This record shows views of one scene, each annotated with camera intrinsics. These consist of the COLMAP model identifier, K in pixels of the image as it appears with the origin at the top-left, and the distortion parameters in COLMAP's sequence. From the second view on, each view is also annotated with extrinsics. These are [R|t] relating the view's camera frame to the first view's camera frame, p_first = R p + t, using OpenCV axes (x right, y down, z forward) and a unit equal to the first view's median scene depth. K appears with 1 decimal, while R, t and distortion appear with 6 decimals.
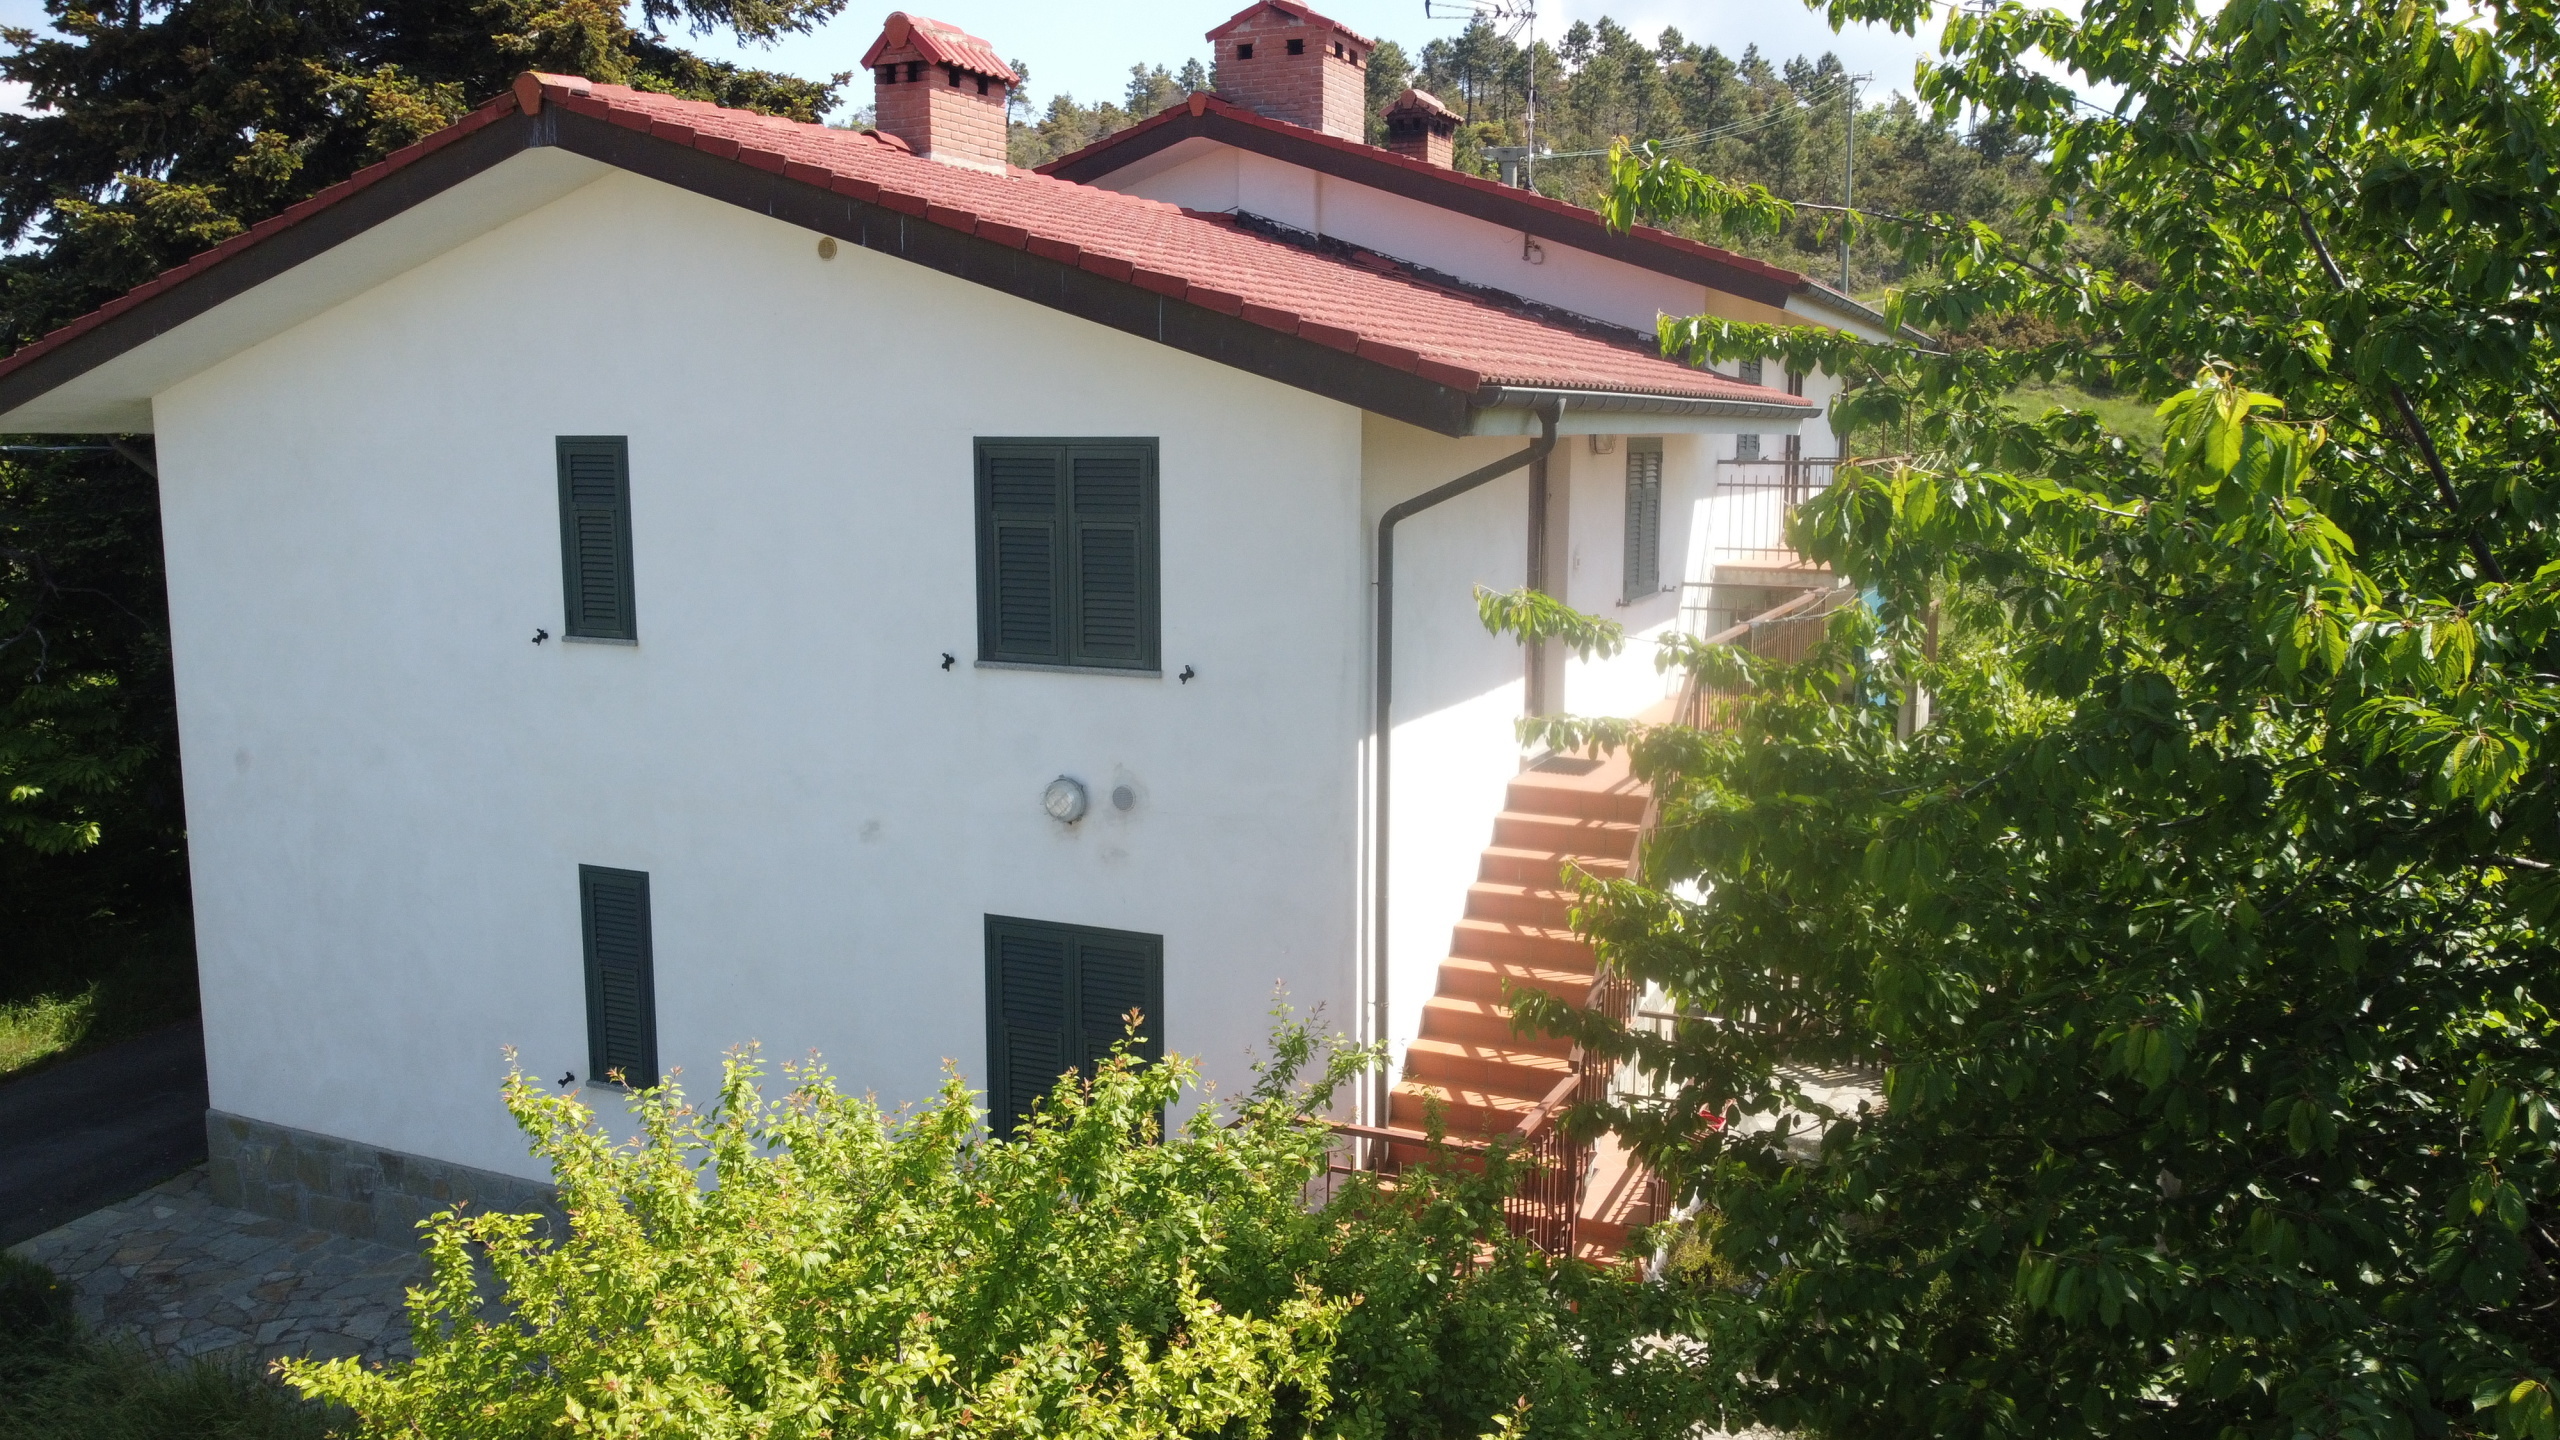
lens RADIAL K [[1935.3, 0, 1277.3], [0, 1935.3, 730.4], [0, 0, 1]] dist [-0.025811, 0.007830]
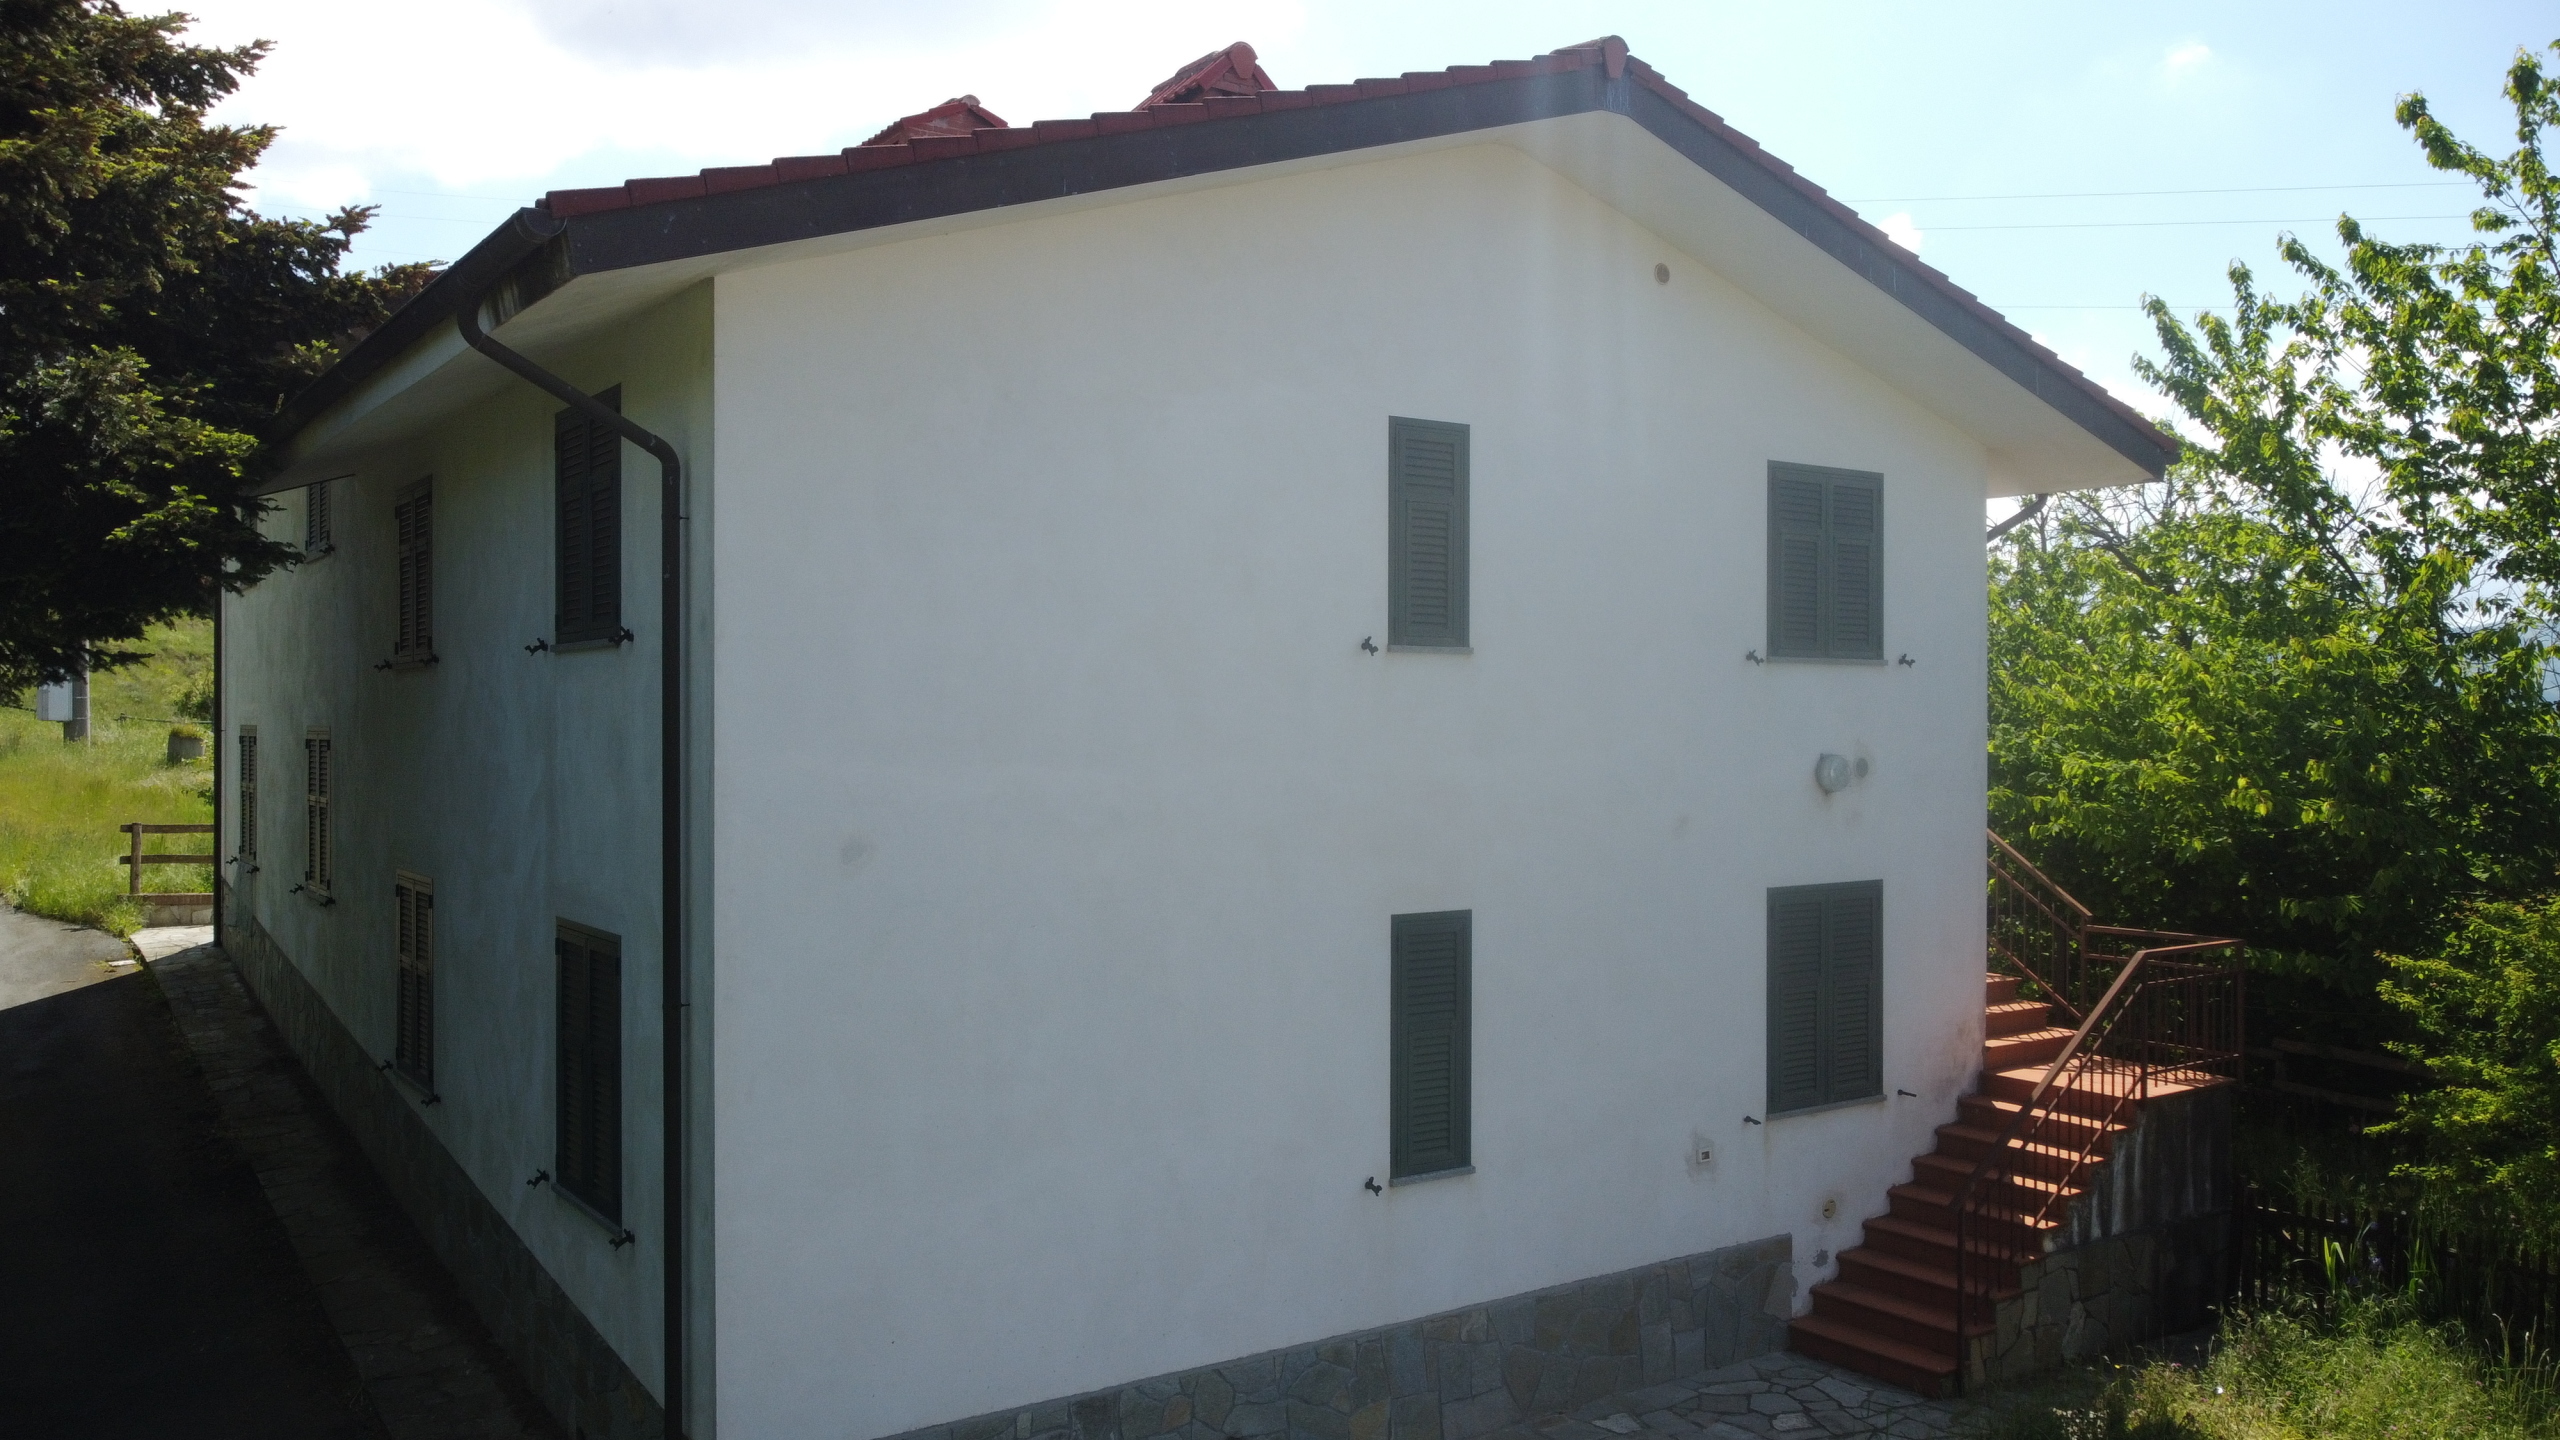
lens RADIAL K [[1935.3, 0, 1281.4], [0, 1935.3, 726.6], [0, 0, 1]] dist [-0.025811, 0.007830]
pose [[0.507976, -0.003195, 0.861365, -1.018563], [0.132445, 0.988391, -0.074440, 0.040361], [-0.851128, 0.151897, 0.502503, 0.547323]]
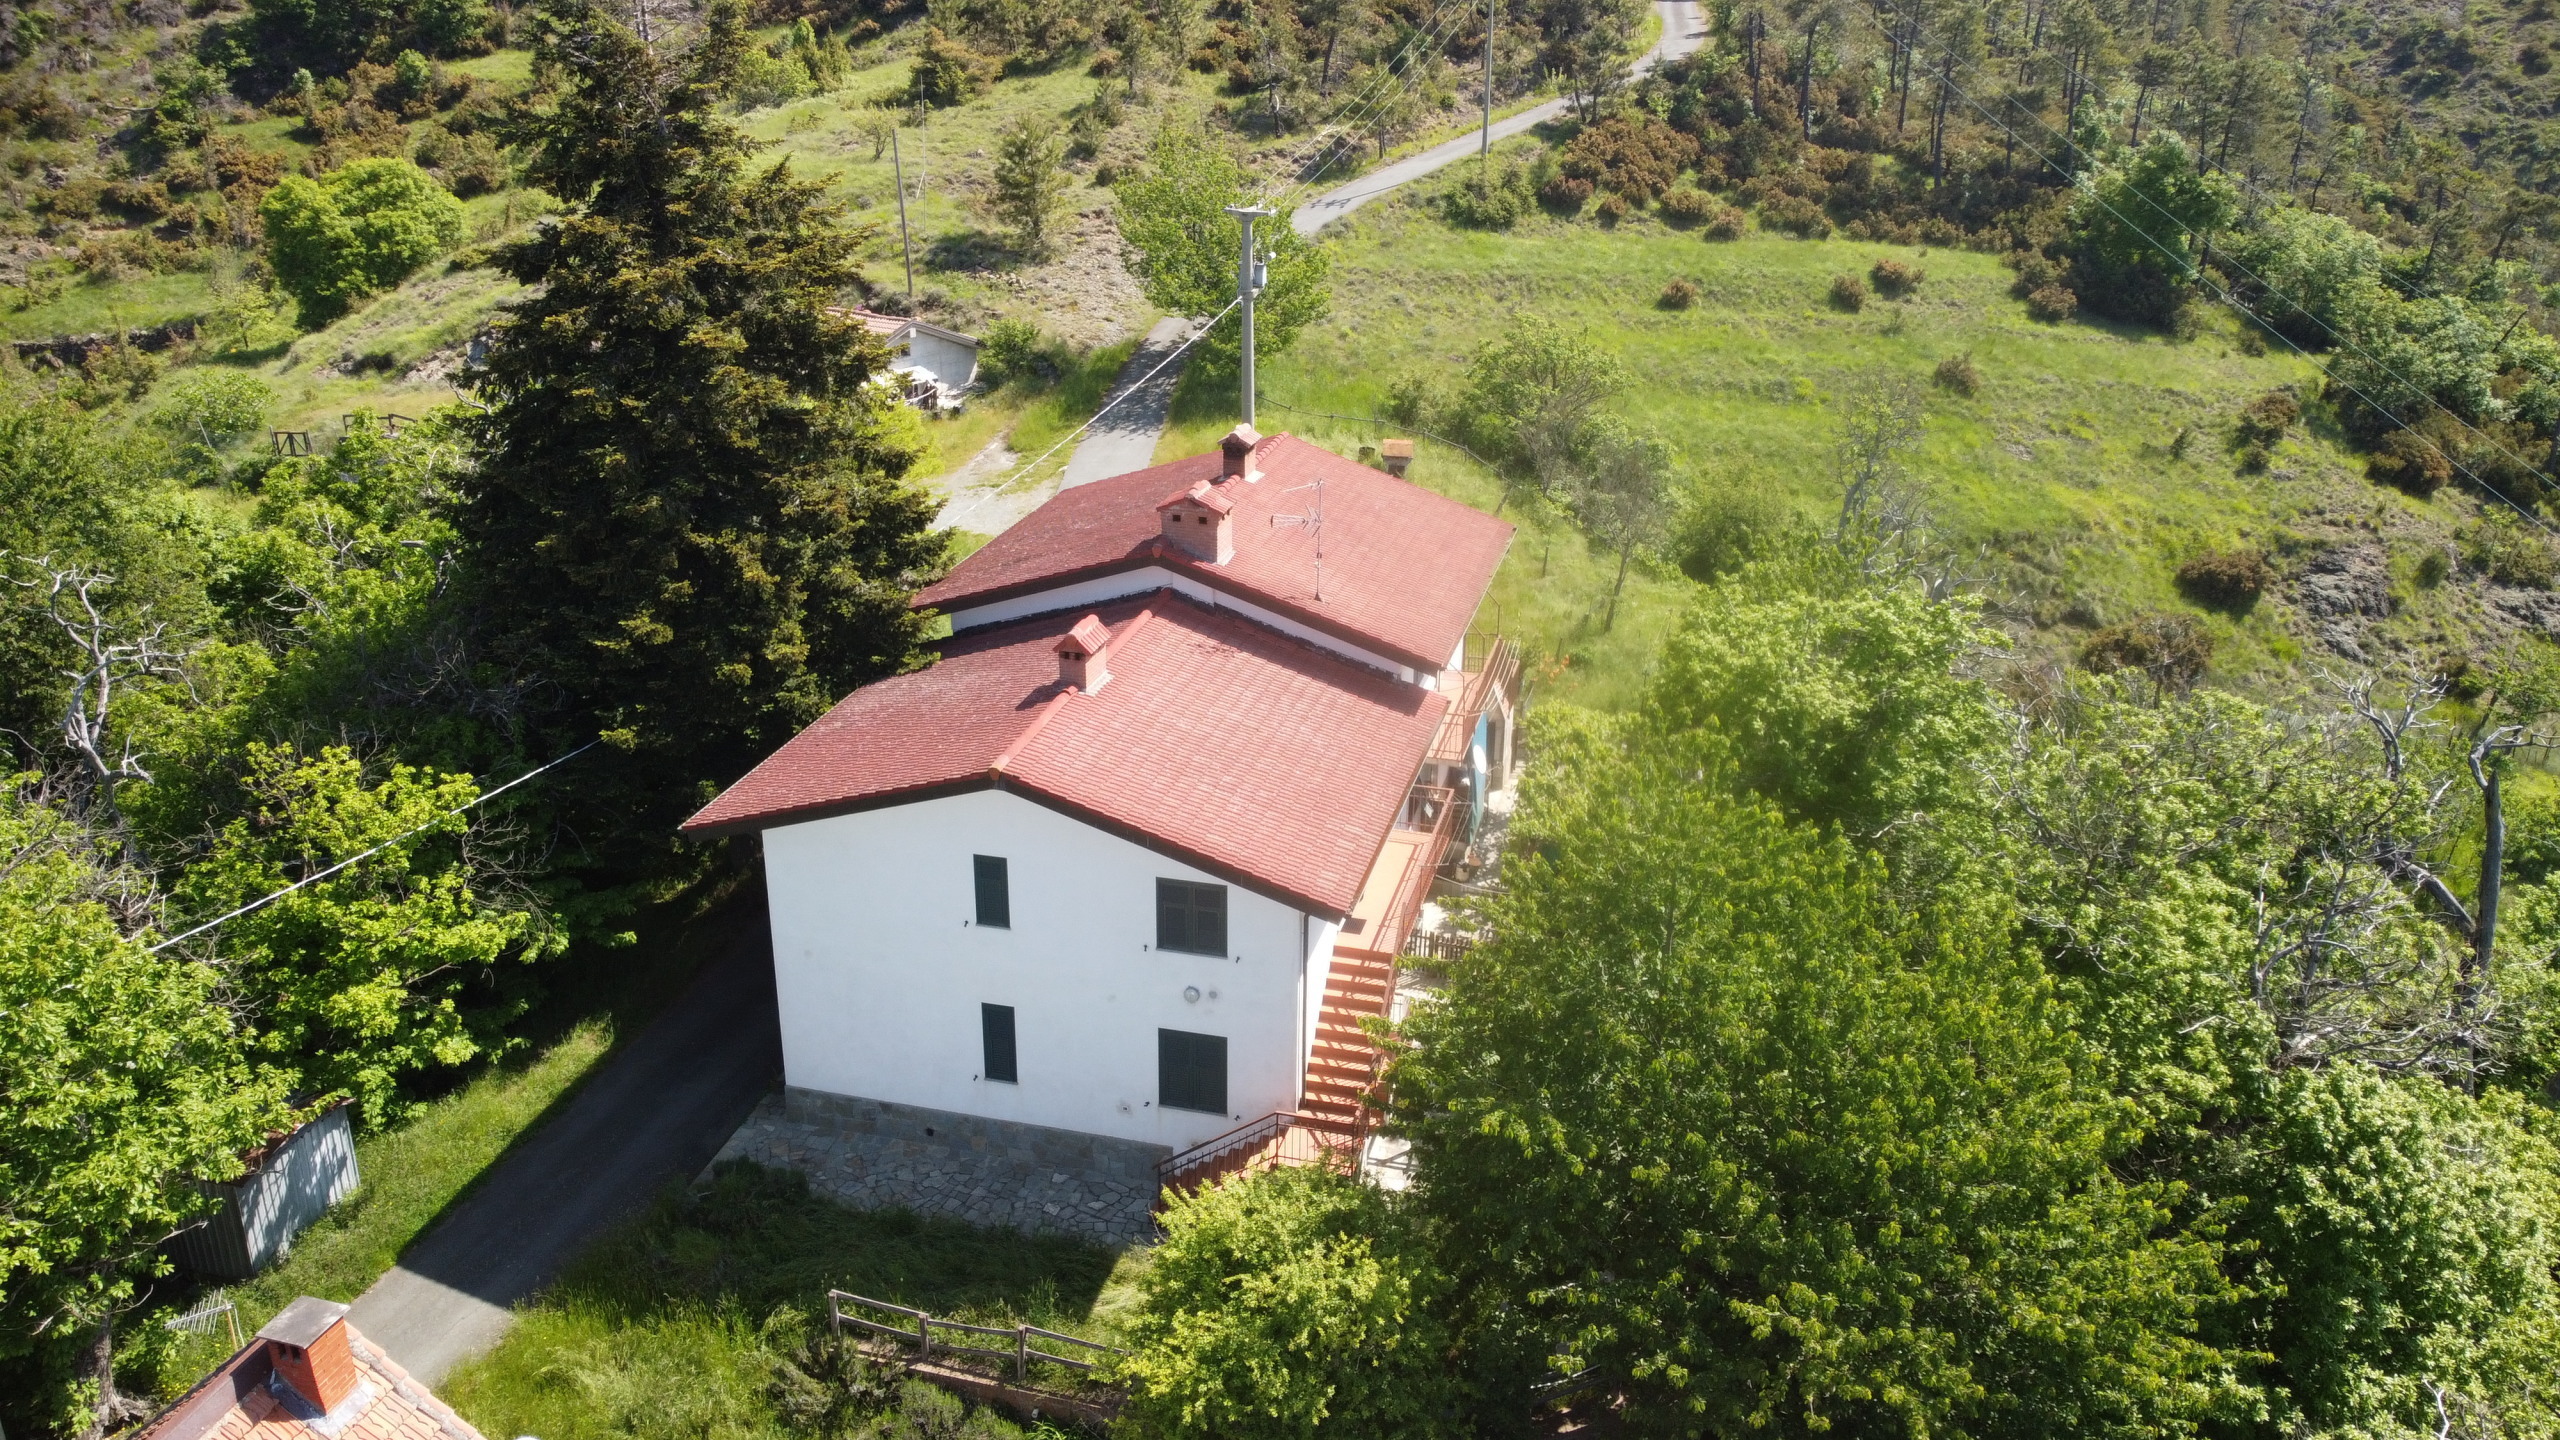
lens RADIAL K [[1935.3, 0, 1276.7], [0, 1935.3, 728.6], [0, 0, 1]] dist [-0.025811, 0.007830]
pose [[0.984496, -0.056401, 0.166092, -0.347811], [0.017303, 0.973503, 0.228018, -0.792818], [-0.174552, -0.221609, 0.959386, -1.338740]]
